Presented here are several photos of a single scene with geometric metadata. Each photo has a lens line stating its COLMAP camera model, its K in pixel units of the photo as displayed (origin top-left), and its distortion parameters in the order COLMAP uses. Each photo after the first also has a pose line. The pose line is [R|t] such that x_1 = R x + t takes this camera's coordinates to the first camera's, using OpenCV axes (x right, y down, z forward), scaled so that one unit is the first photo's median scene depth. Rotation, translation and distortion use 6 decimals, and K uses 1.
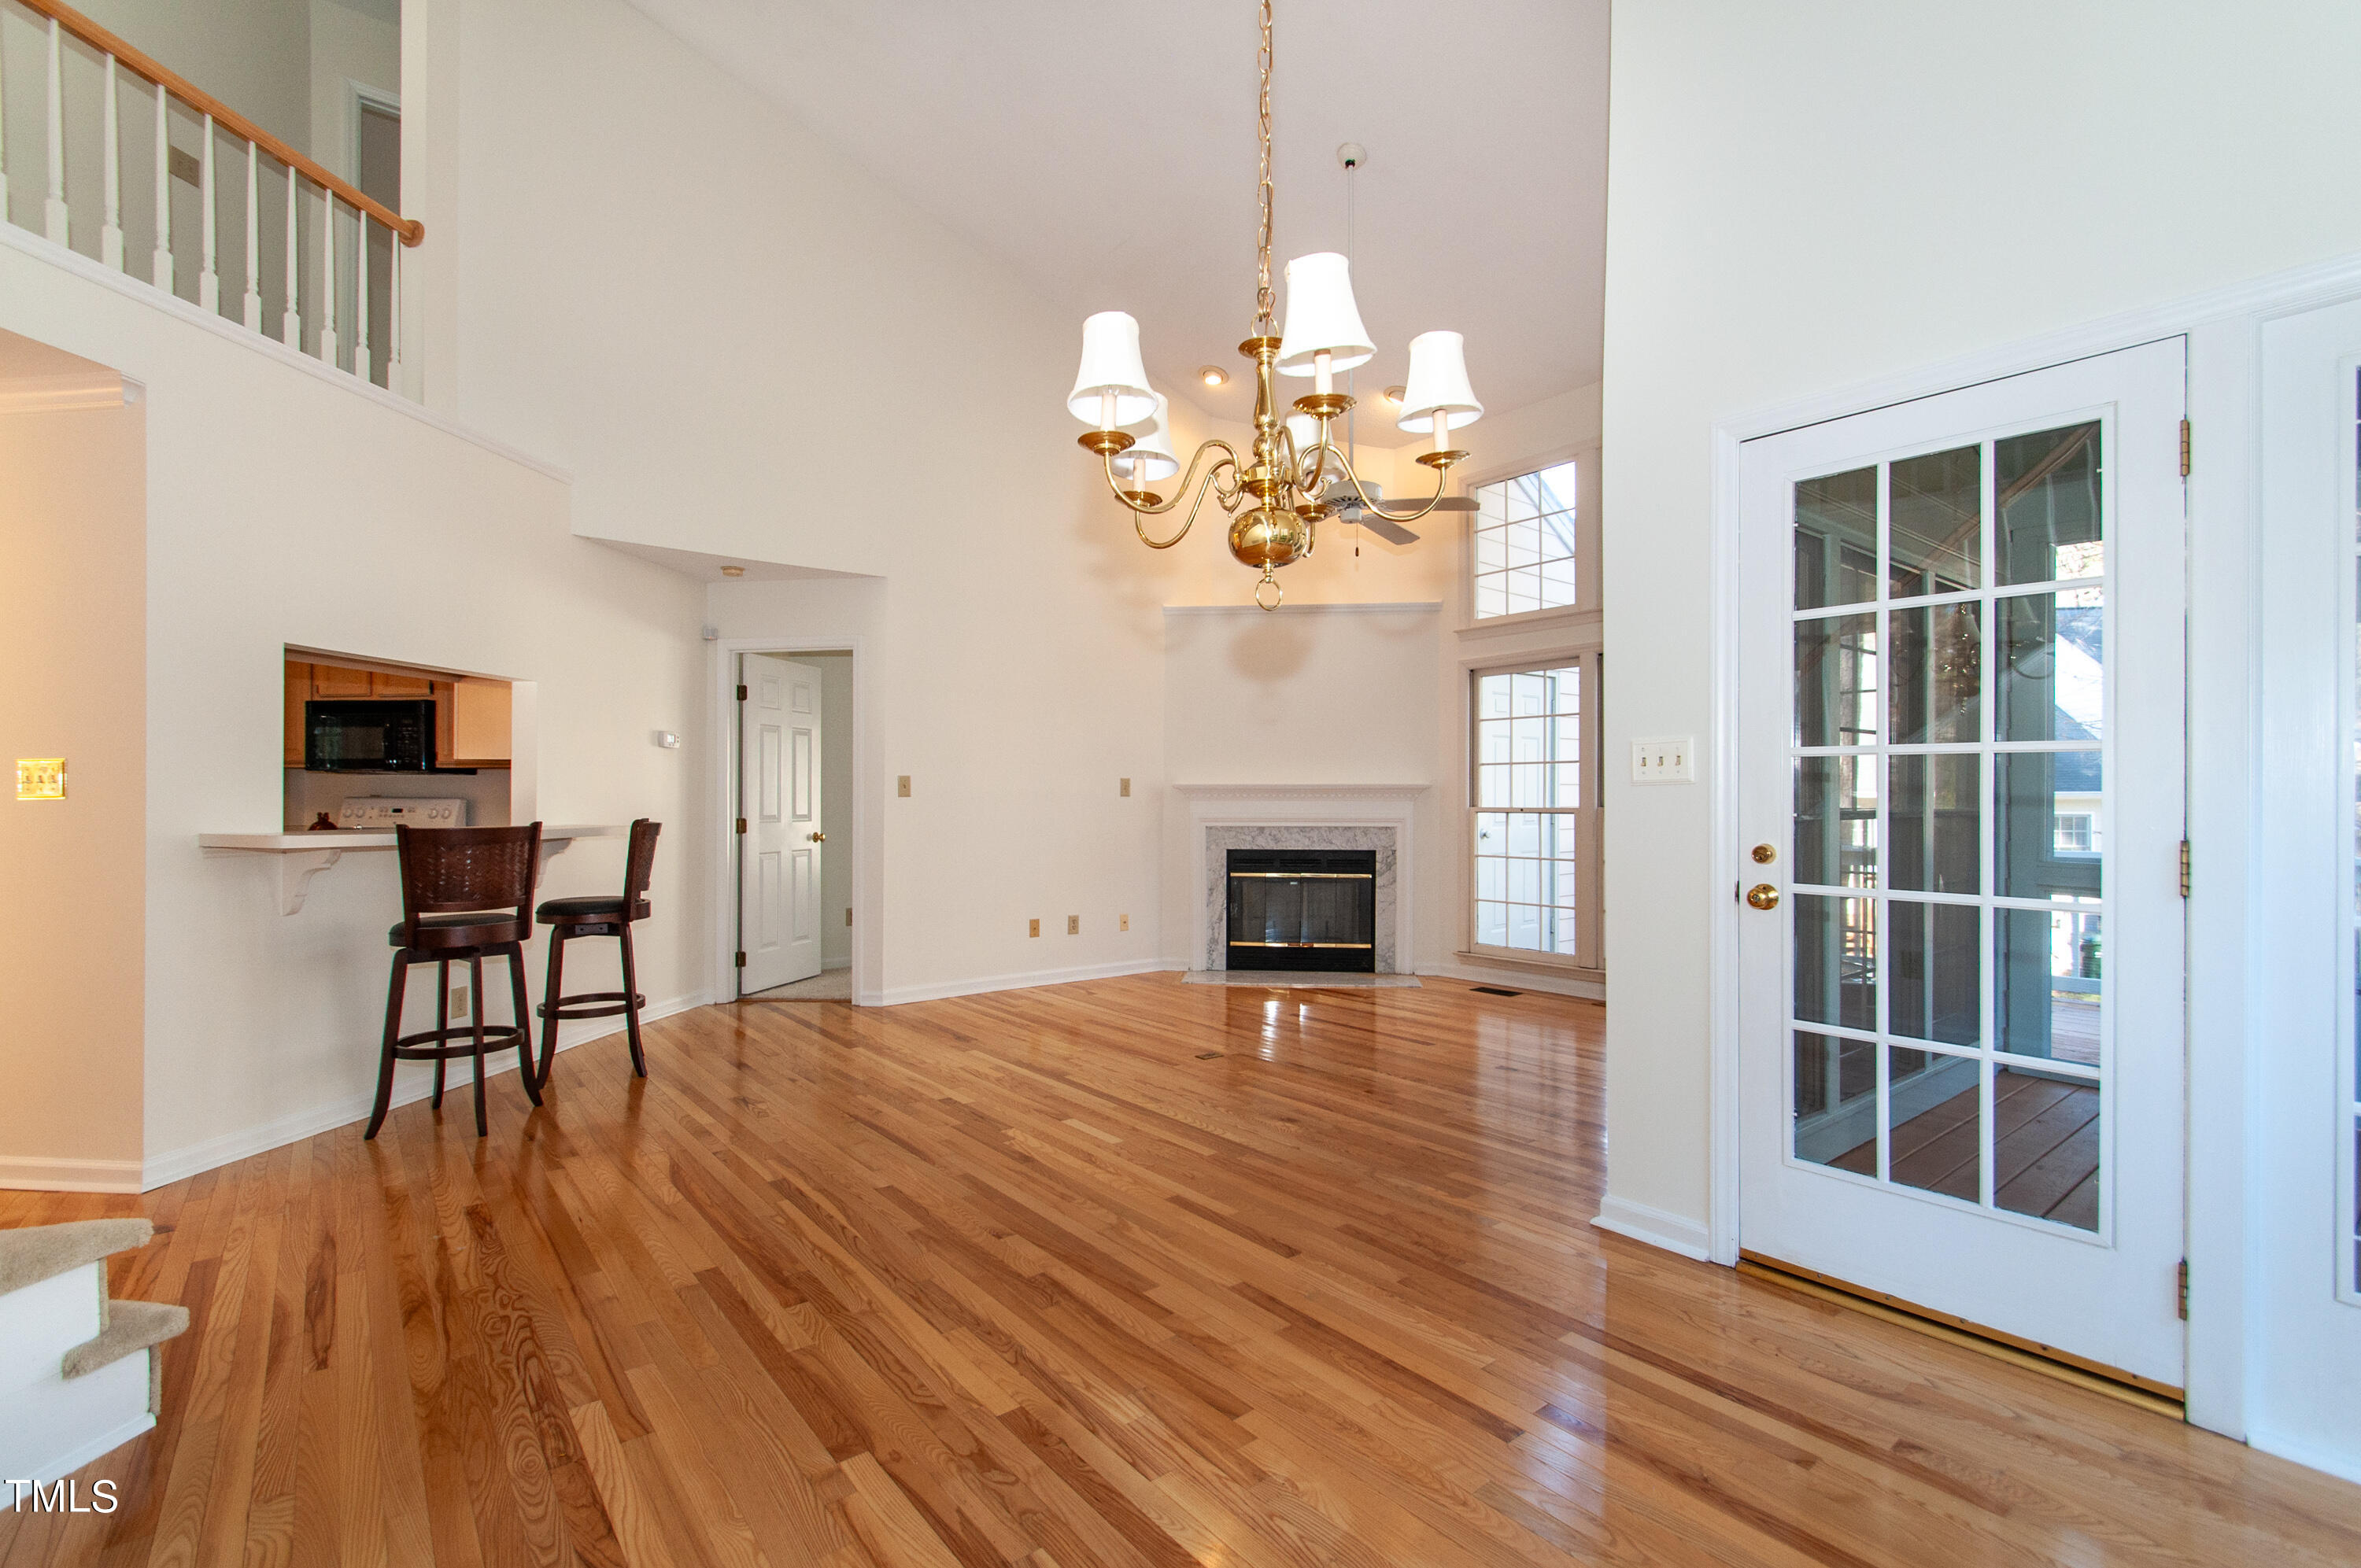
lens RADIAL K [[1065.6, 0, 1139.9], [0, 1065.6, 791.8], [0, 0, 1]] dist [0.014634, -0.002364]
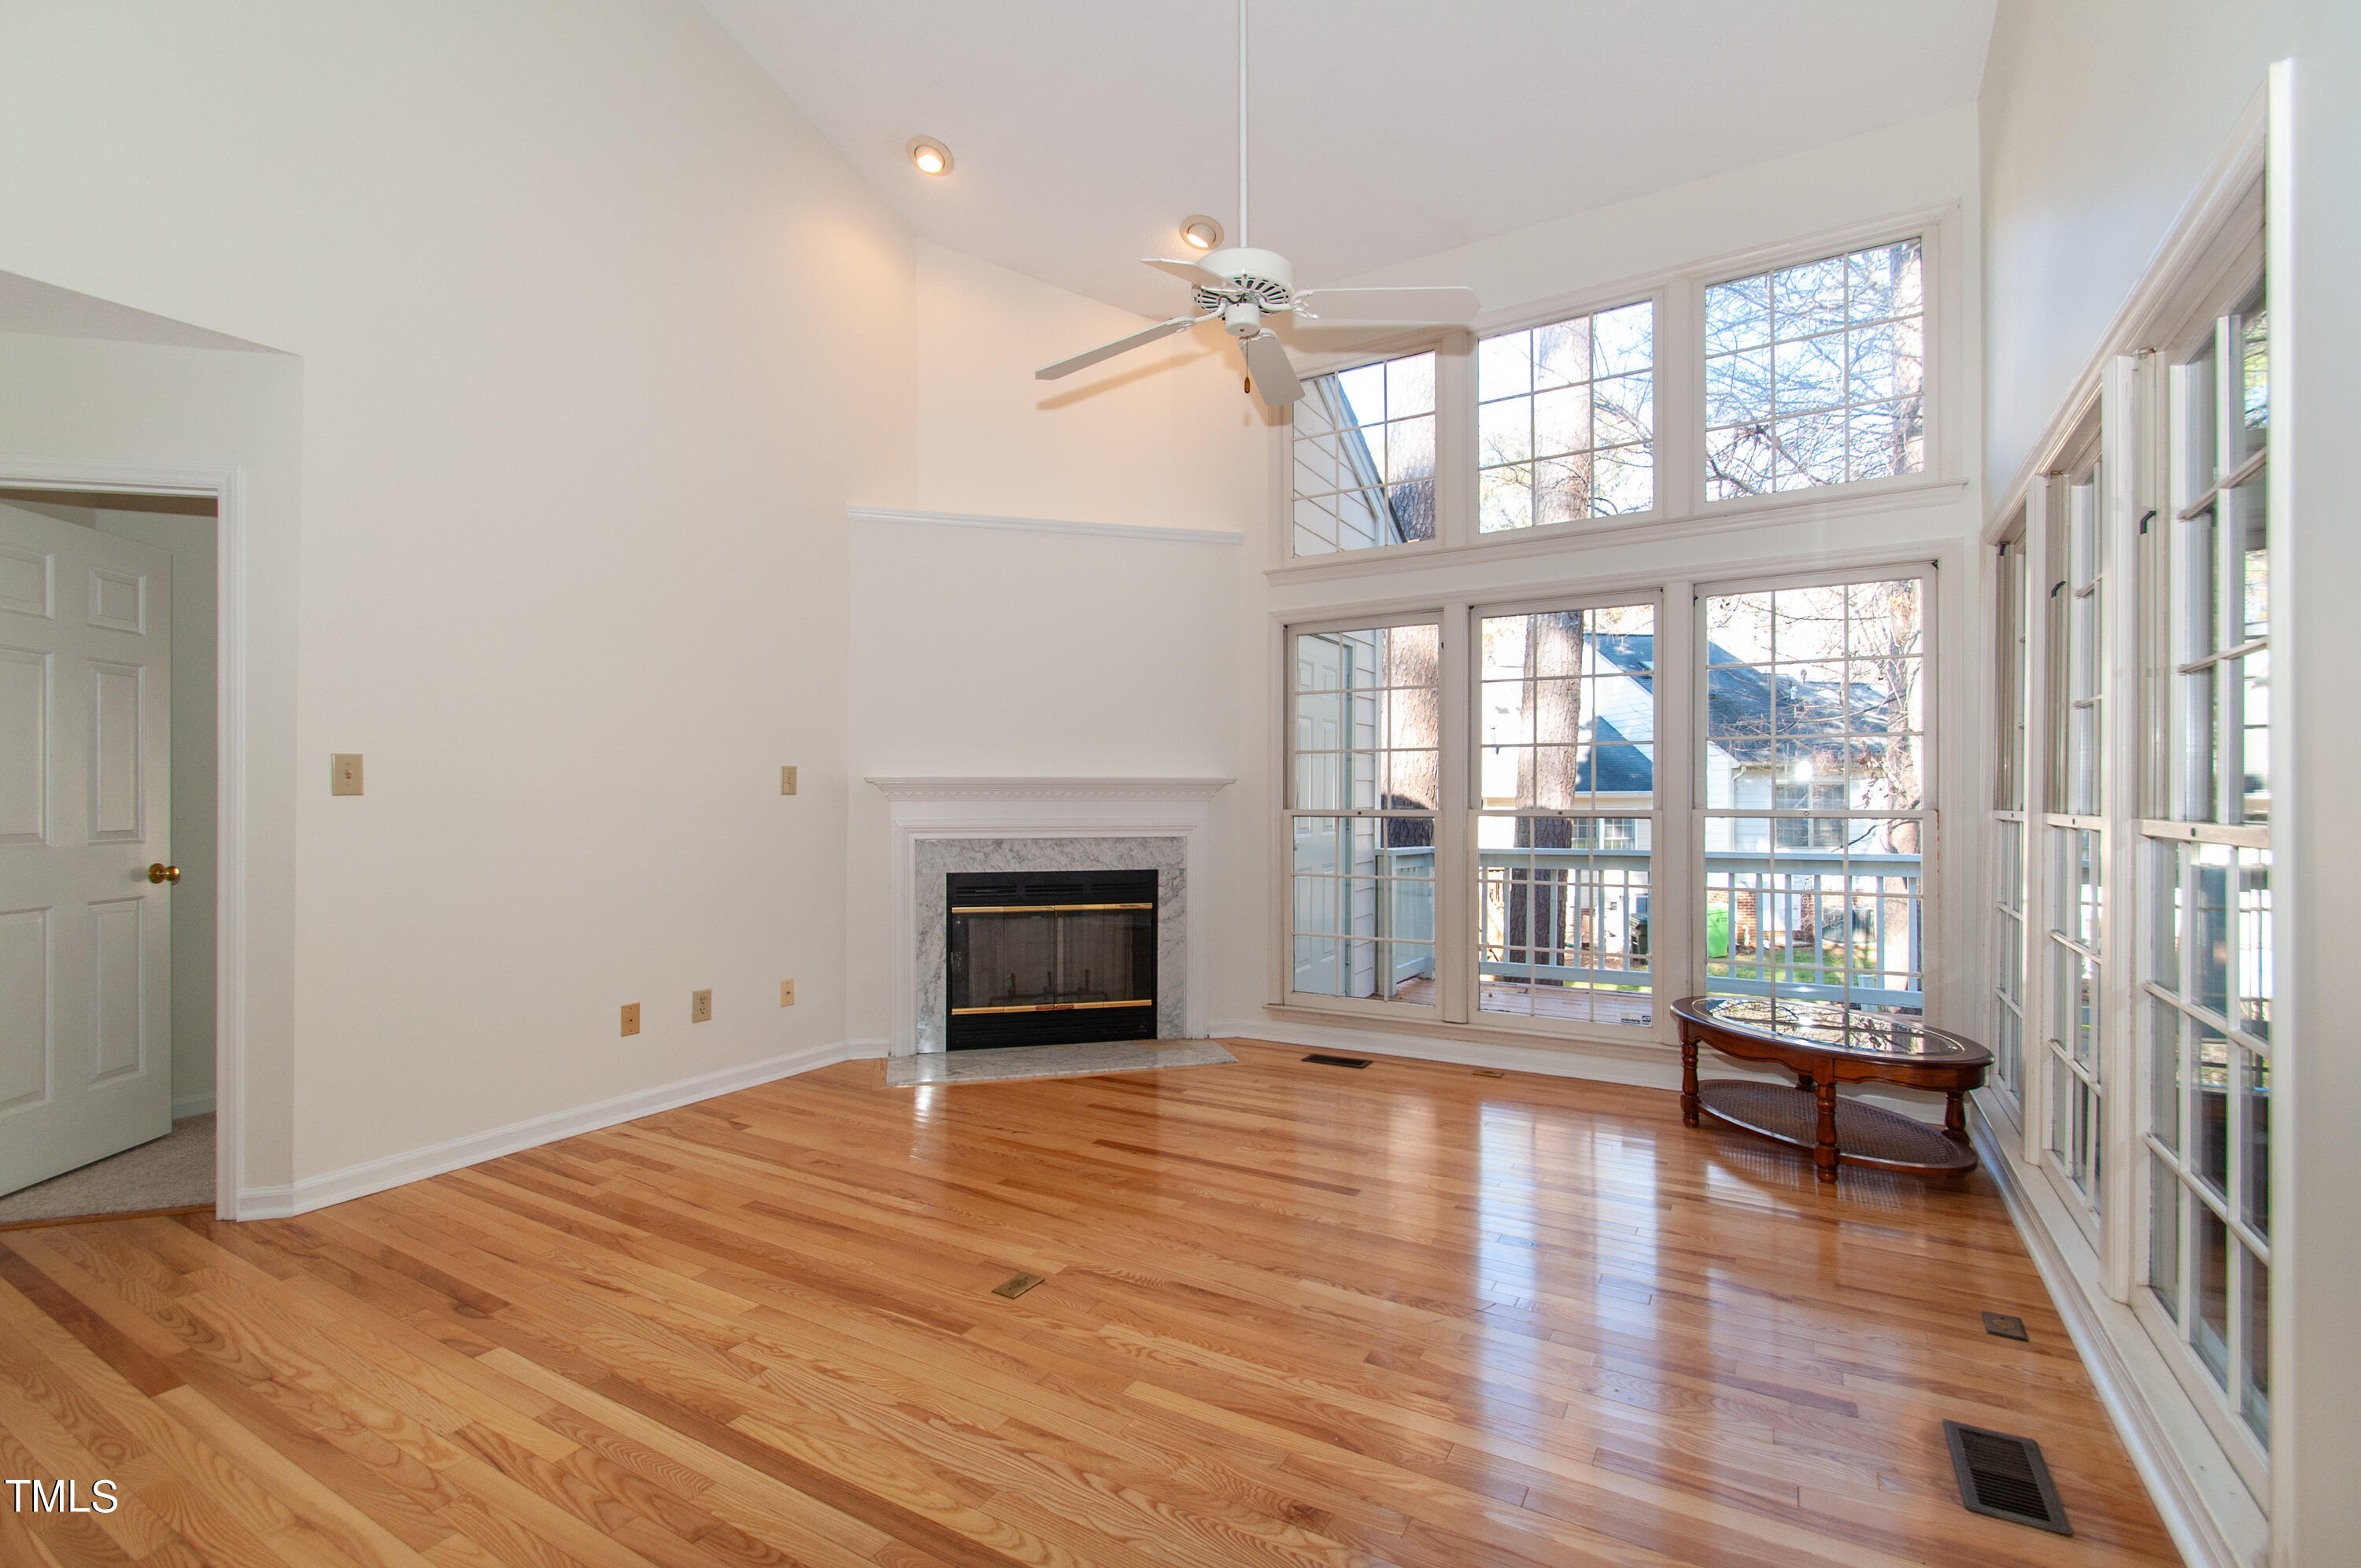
lens RADIAL K [[1065.6, 0, 1160.4], [0, 1065.6, 794.1], [0, 0, 1]] dist [0.014634, -0.002364]
pose [[0.927777, 0.000402, 0.373136, -0.047629], [-0.001600, 0.999995, 0.002900, 0.002064], [-0.373133, -0.003288, 0.927772, 0.346704]]
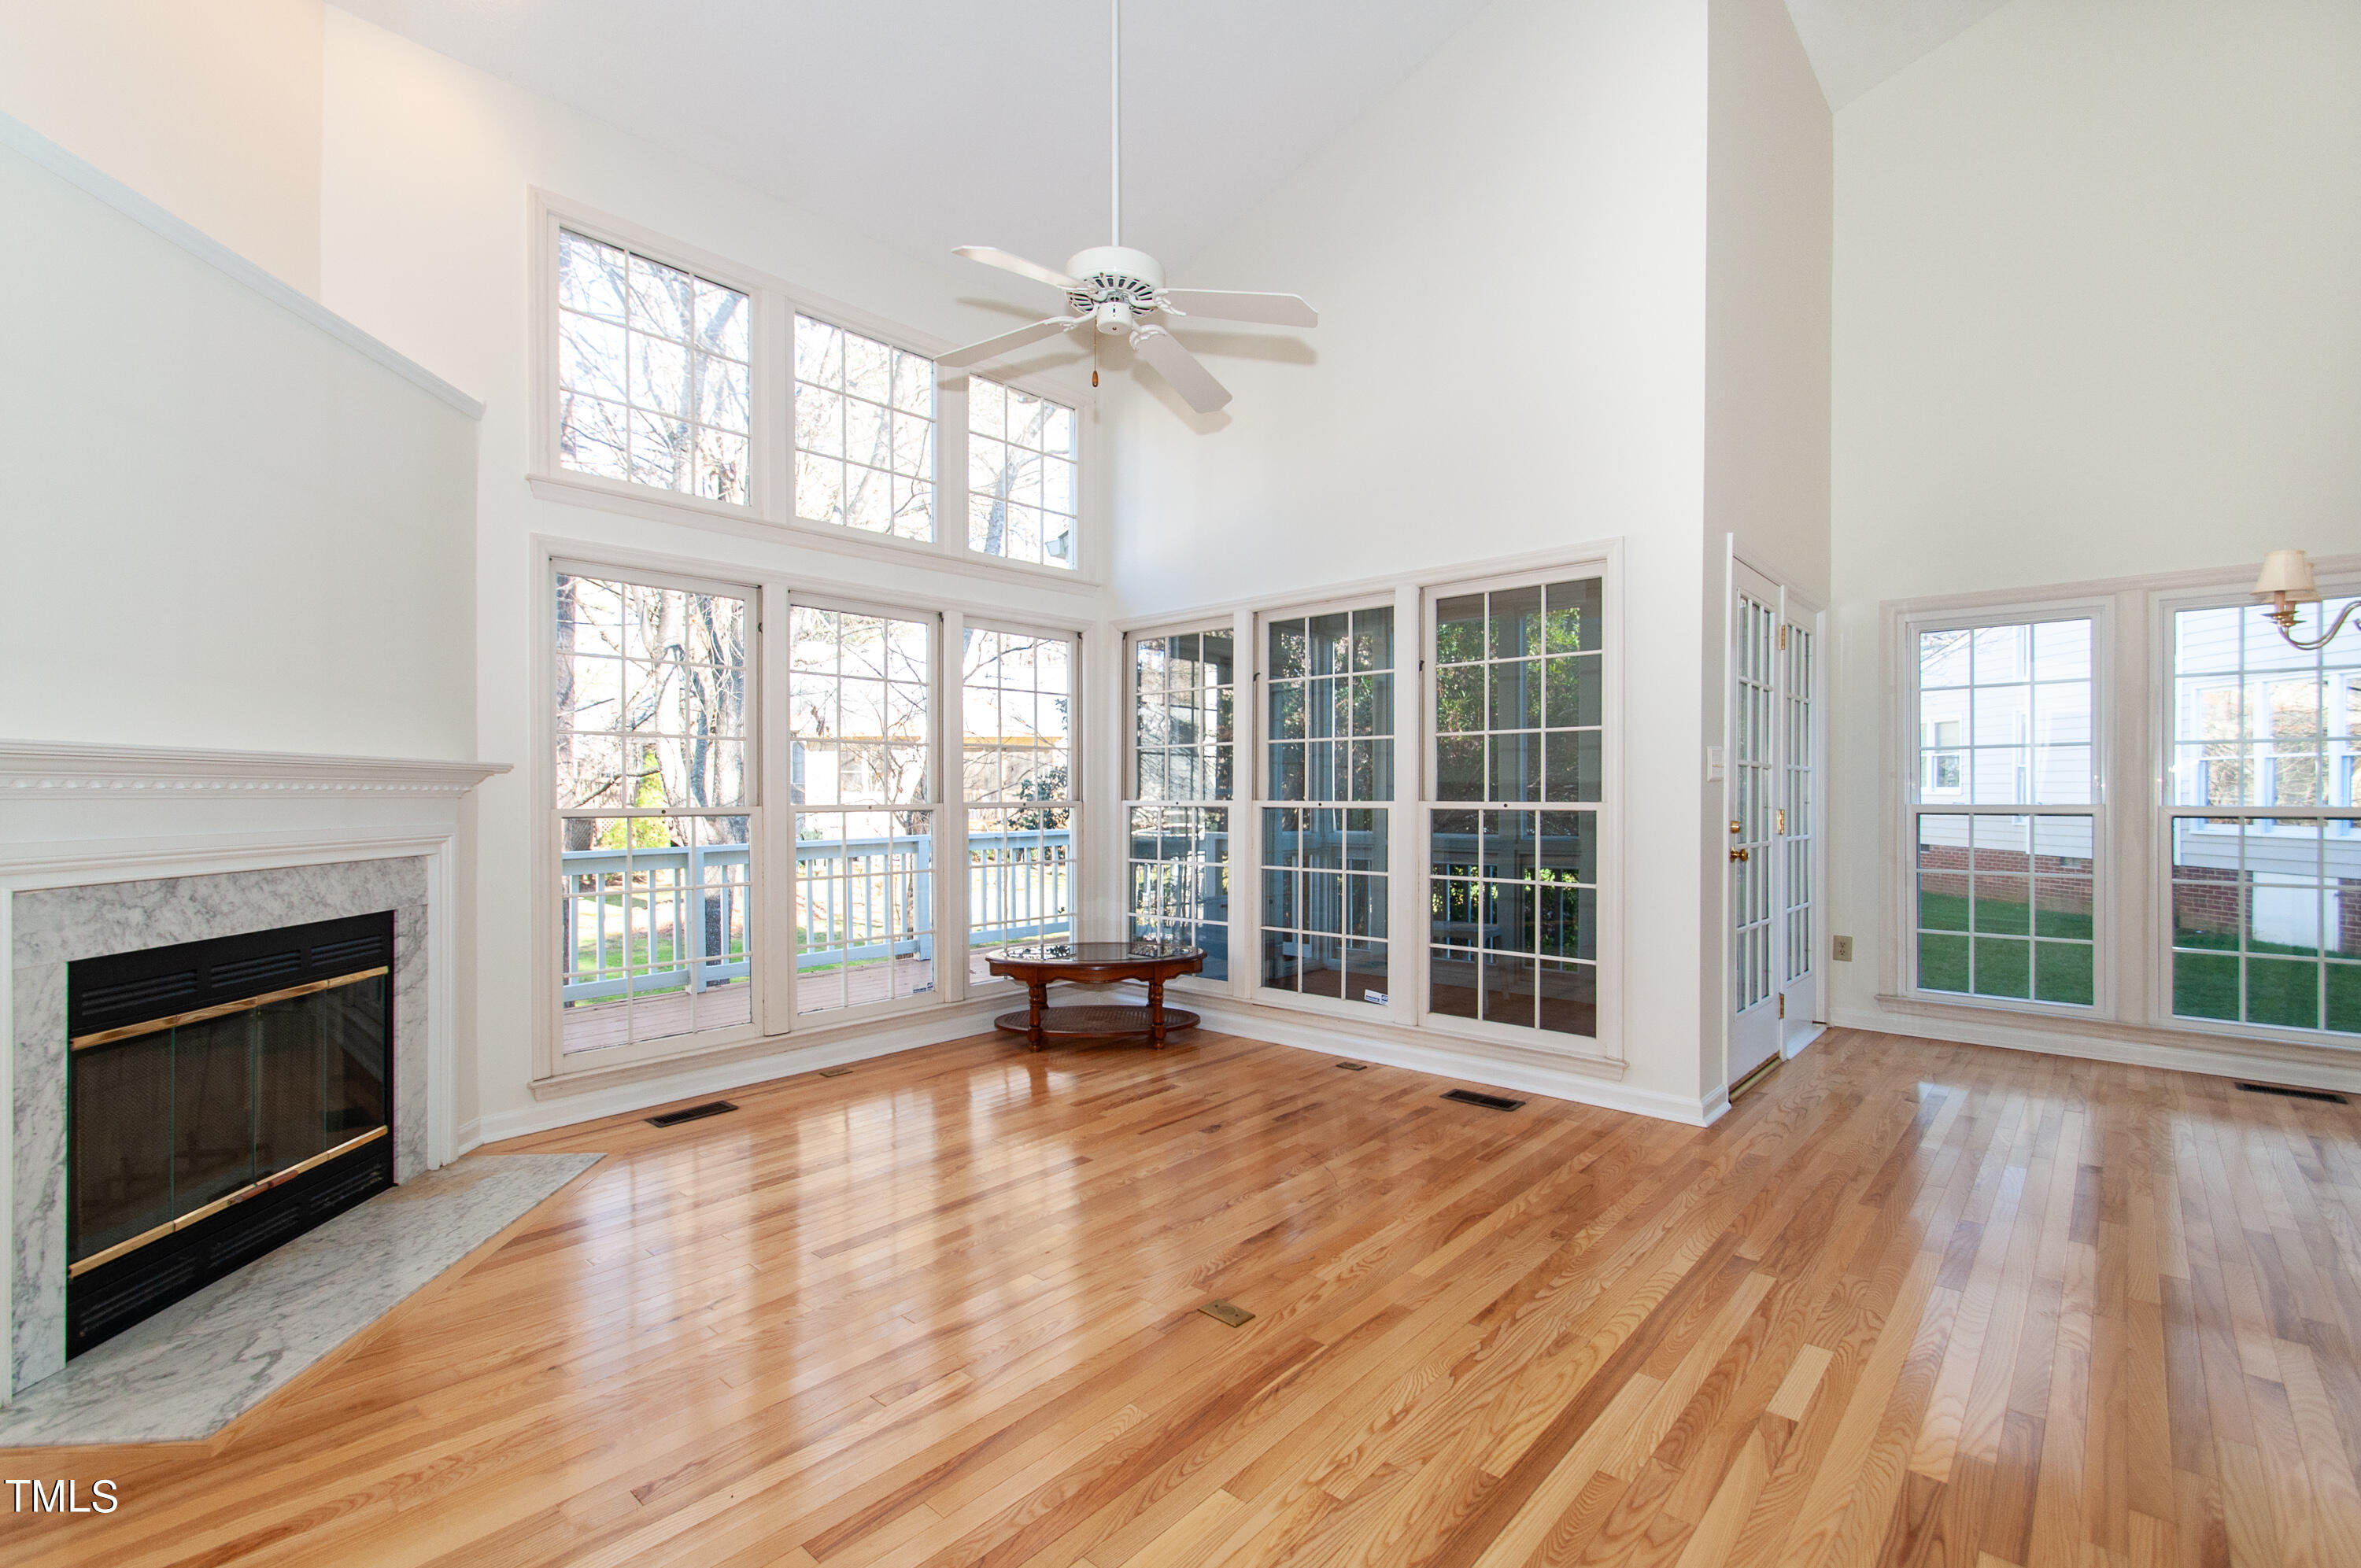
lens RADIAL K [[1065.6, 0, 1199.2], [0, 1065.6, 818.8], [0, 0, 1]] dist [0.014634, -0.002364]
pose [[-0.211970, -0.021546, 0.977039, -0.294200], [-0.005642, 0.999767, 0.020823, 0.006353], [-0.977260, -0.001098, -0.212043, 0.801760]]
